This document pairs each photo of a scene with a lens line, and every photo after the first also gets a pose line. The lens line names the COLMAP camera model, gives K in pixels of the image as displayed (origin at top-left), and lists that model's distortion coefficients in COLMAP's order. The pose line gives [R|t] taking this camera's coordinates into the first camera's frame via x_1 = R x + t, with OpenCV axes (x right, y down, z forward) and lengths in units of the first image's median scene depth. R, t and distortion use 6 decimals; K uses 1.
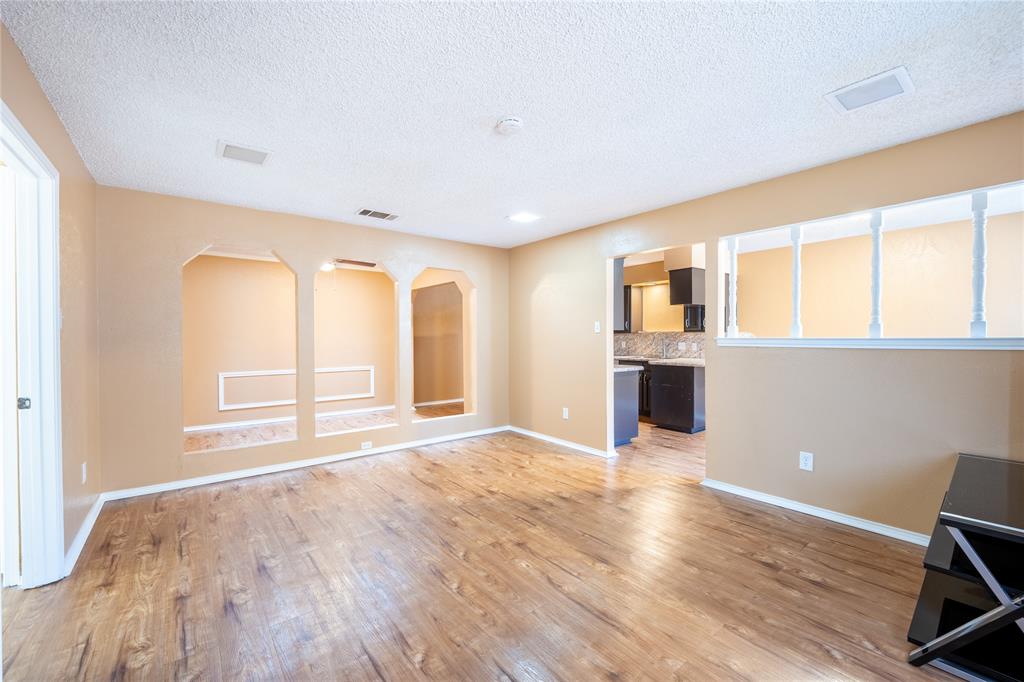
lens RADIAL K [[403.6, 0, 512.5], [0, 403.6, 339.7], [0, 0, 1]] dist [-0.001341, -0.000044]
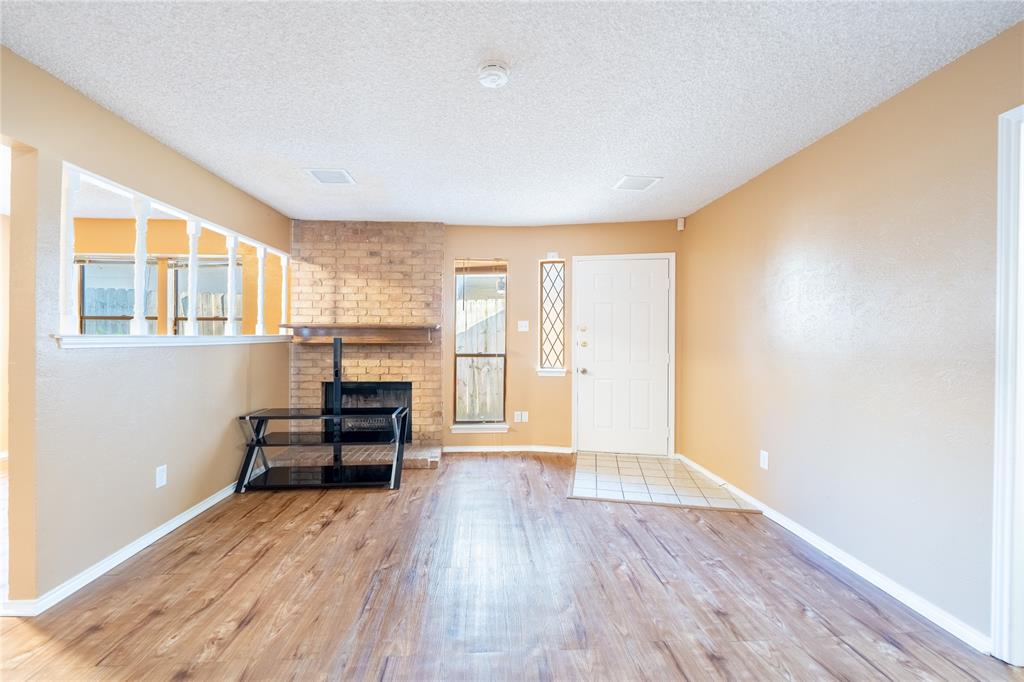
lens RADIAL K [[403.6, 0, 510.2], [0, 403.6, 340.4], [0, 0, 1]] dist [-0.001341, -0.000044]
pose [[-0.811286, -0.004962, 0.584629, -0.487319], [-0.000988, 0.999974, 0.007116, 0.000901], [-0.584649, 0.005196, -0.811270, 1.573128]]
